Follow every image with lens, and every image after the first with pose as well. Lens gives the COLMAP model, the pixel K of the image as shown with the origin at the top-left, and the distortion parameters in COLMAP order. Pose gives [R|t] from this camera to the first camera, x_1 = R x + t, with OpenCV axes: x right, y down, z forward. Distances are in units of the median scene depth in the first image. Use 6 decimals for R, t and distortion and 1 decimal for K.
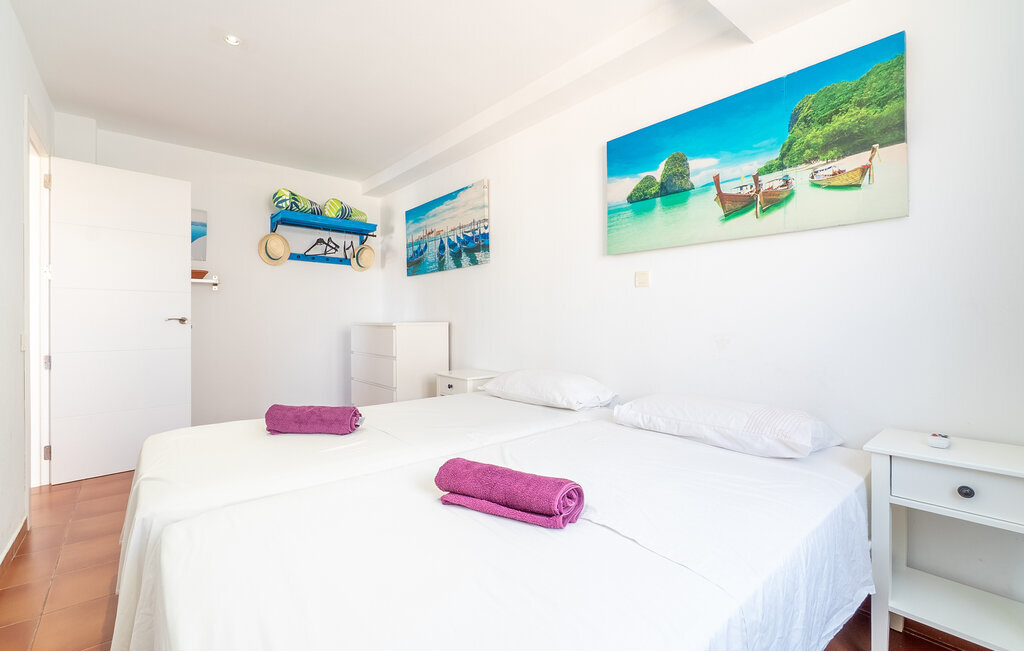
lens RADIAL K [[440.8, 0, 510.2], [0, 440.8, 322.0], [0, 0, 1]] dist [-0.016645, -0.000242]
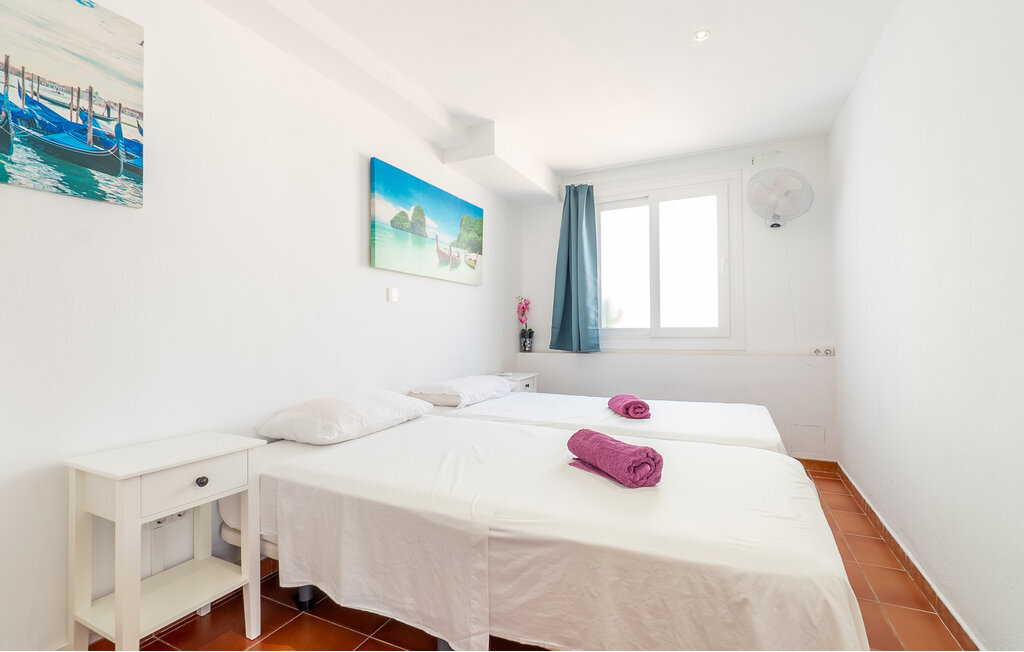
lens RADIAL K [[440.8, 0, 512.5], [0, 440.8, 324.8], [0, 0, 1]] dist [-0.016645, -0.000242]
pose [[-0.402027, 0.014039, 0.915520, -0.958332], [0.014859, 0.999851, -0.008807, -0.004444], [-0.915507, 0.010063, -0.402176, 1.272683]]
